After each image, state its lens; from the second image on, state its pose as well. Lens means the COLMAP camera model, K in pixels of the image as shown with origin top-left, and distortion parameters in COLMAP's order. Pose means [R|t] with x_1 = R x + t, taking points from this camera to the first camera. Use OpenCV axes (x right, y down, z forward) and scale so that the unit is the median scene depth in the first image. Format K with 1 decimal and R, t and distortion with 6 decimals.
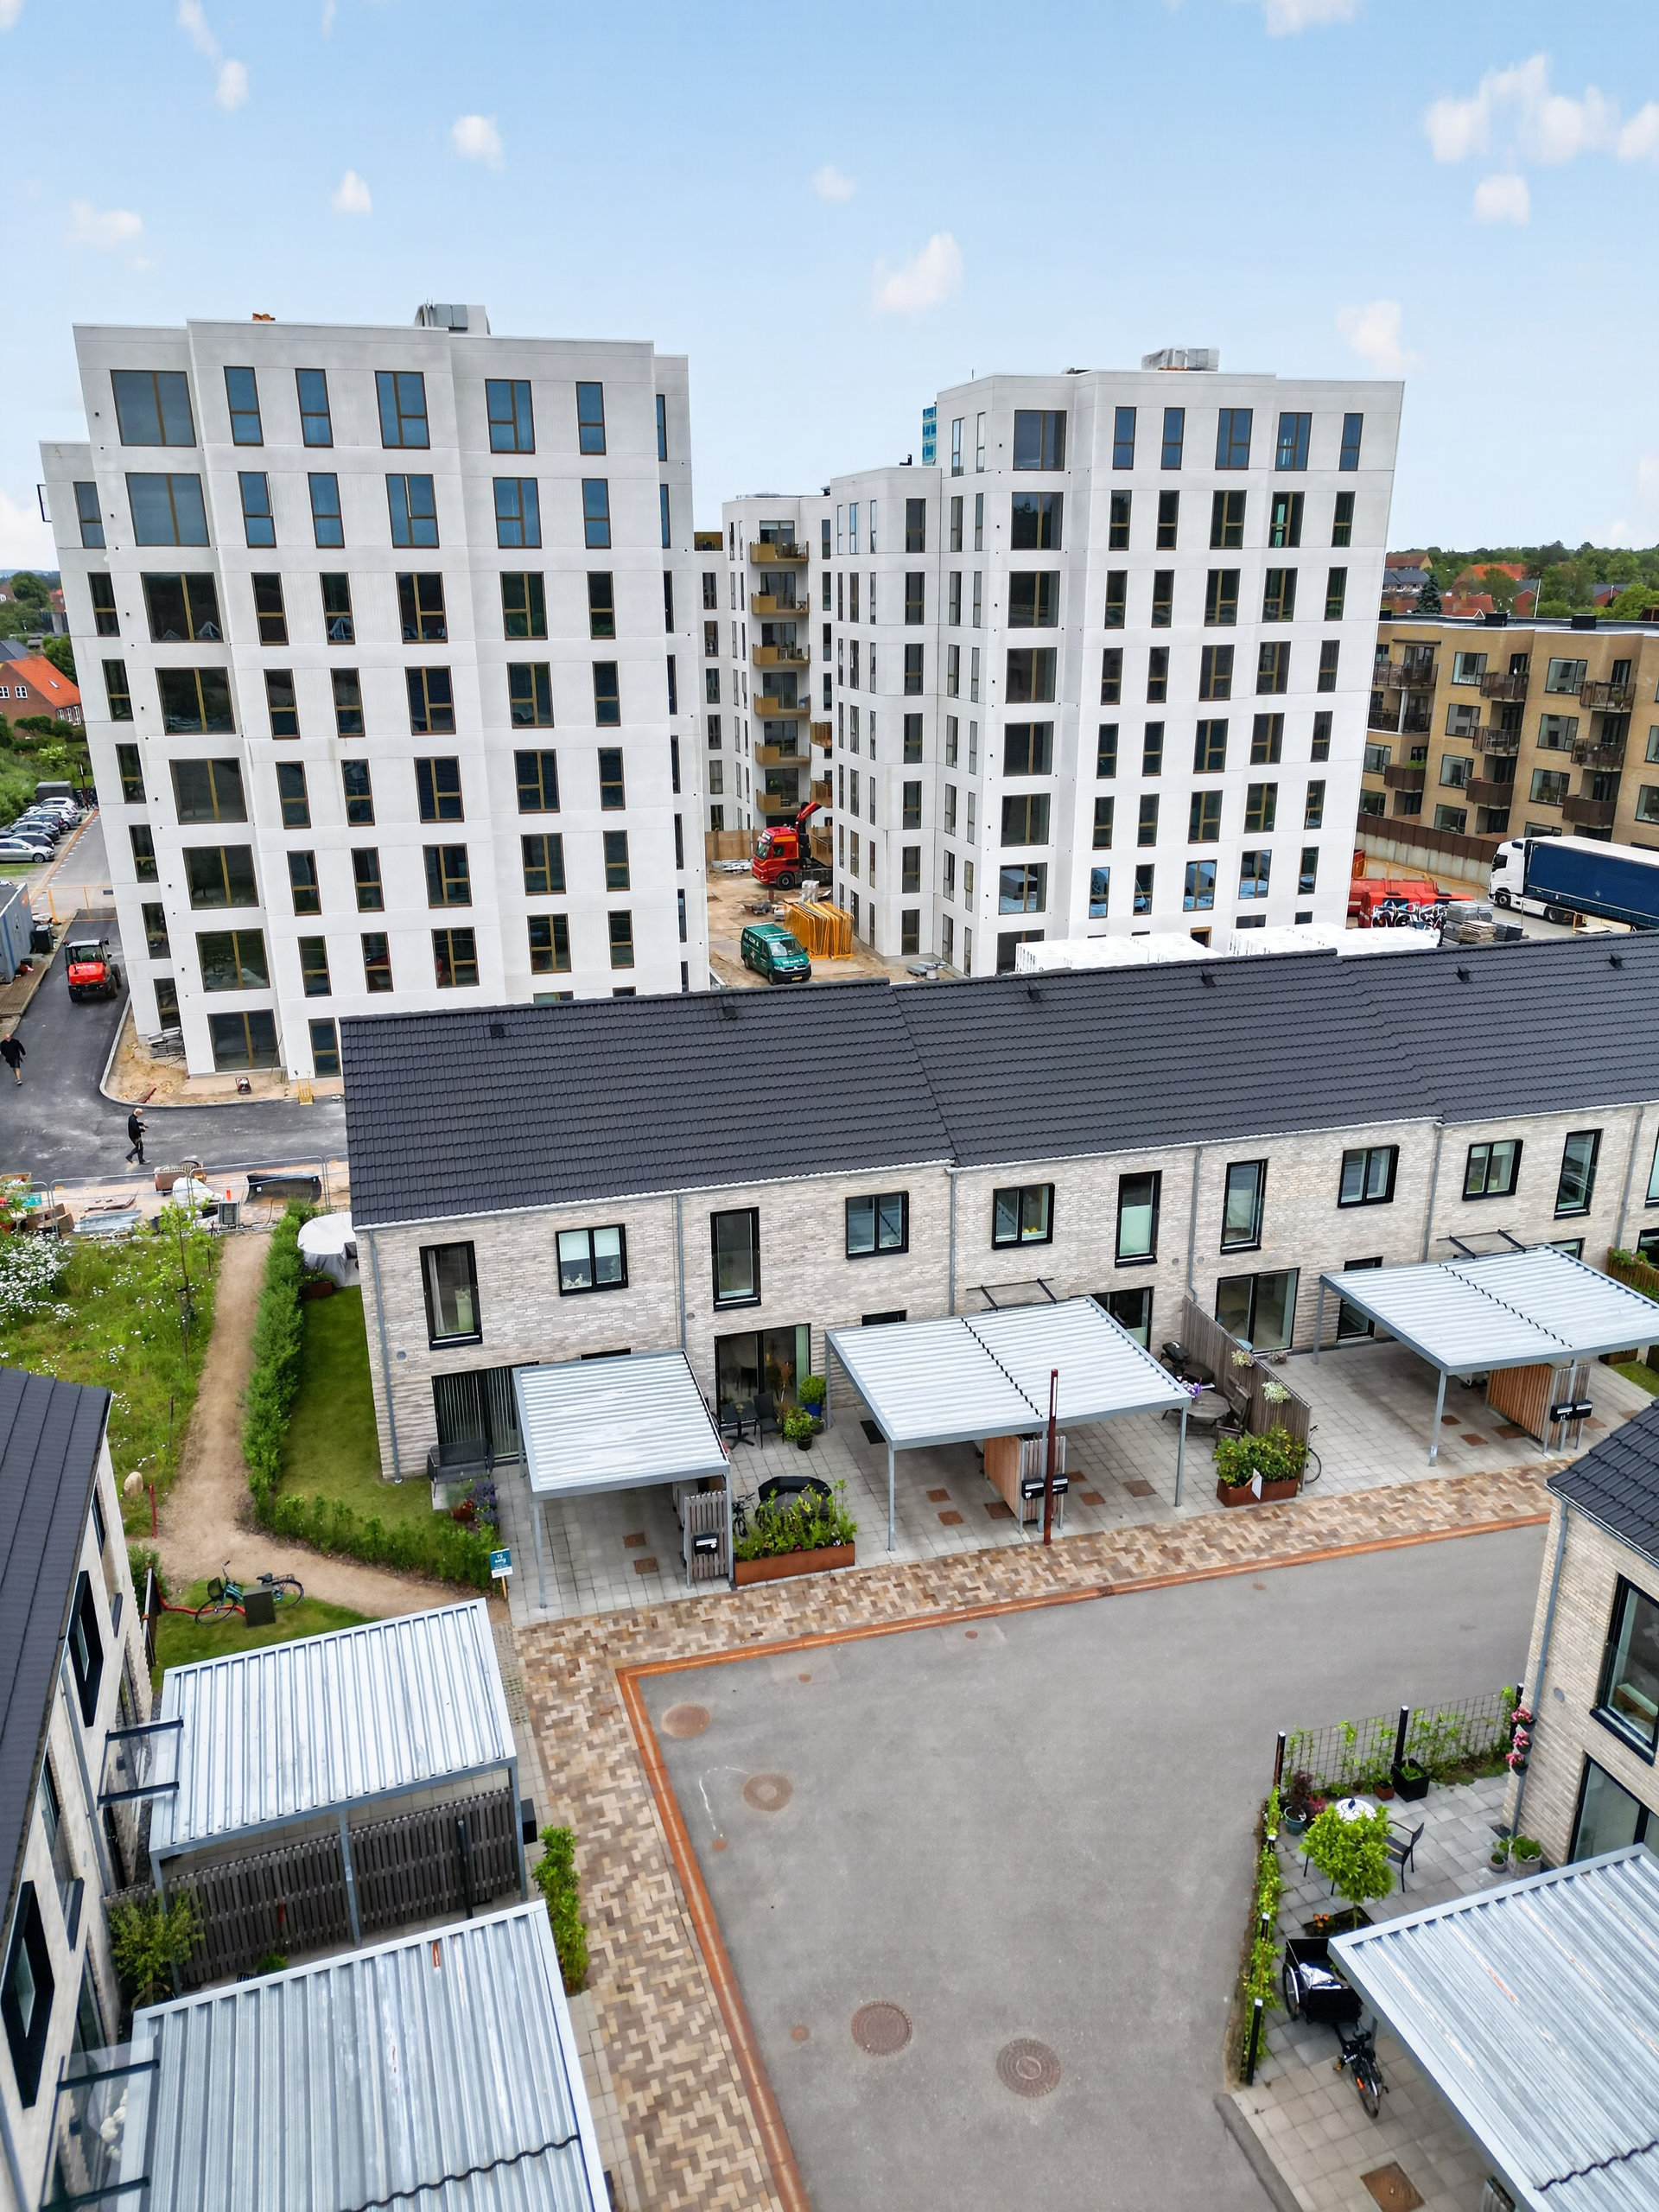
lens RADIAL K [[1525.3, 0, 834.0], [0, 1525.3, 1115.2], [0, 0, 1]] dist [0.033528, -0.021011]
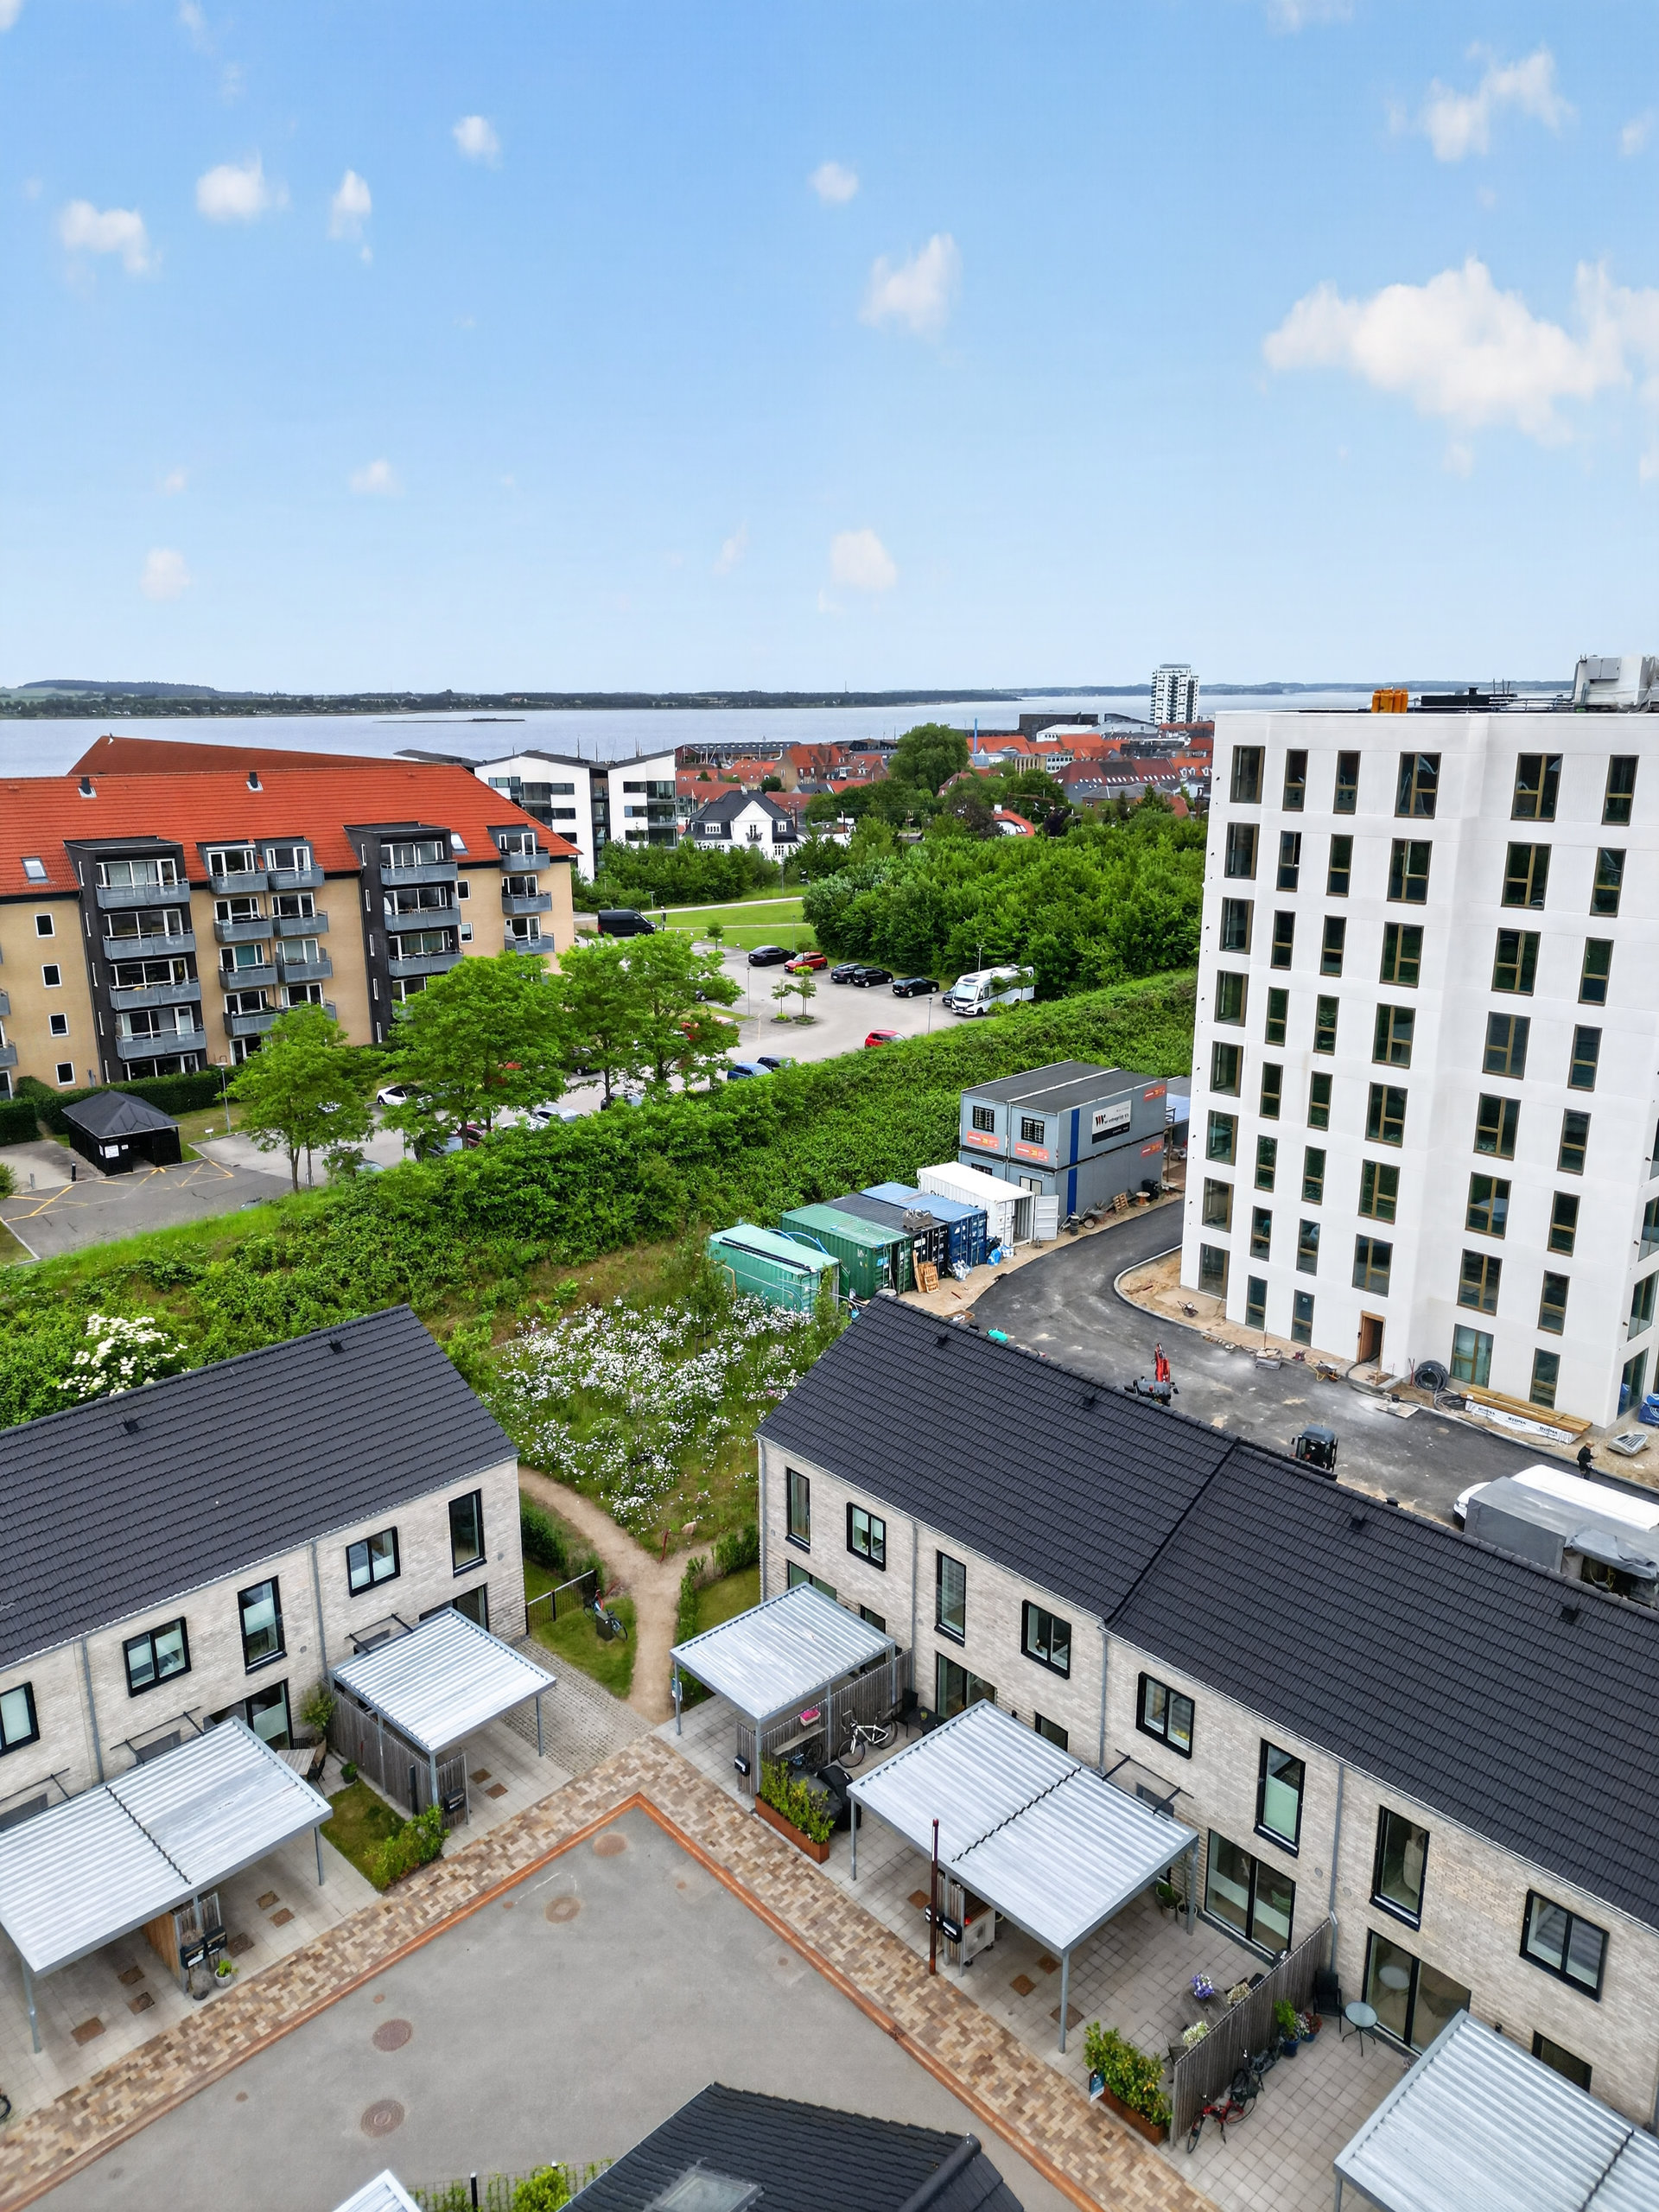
lens RADIAL K [[1525.3, 0, 843.0], [0, 1525.3, 1125.9], [0, 0, 1]] dist [0.033528, -0.021011]
pose [[0.457771, 0.250175, -0.853146, 0.795310], [-0.300427, 0.946675, 0.116402, -0.356071], [0.836773, 0.203023, 0.508520, 0.235685]]
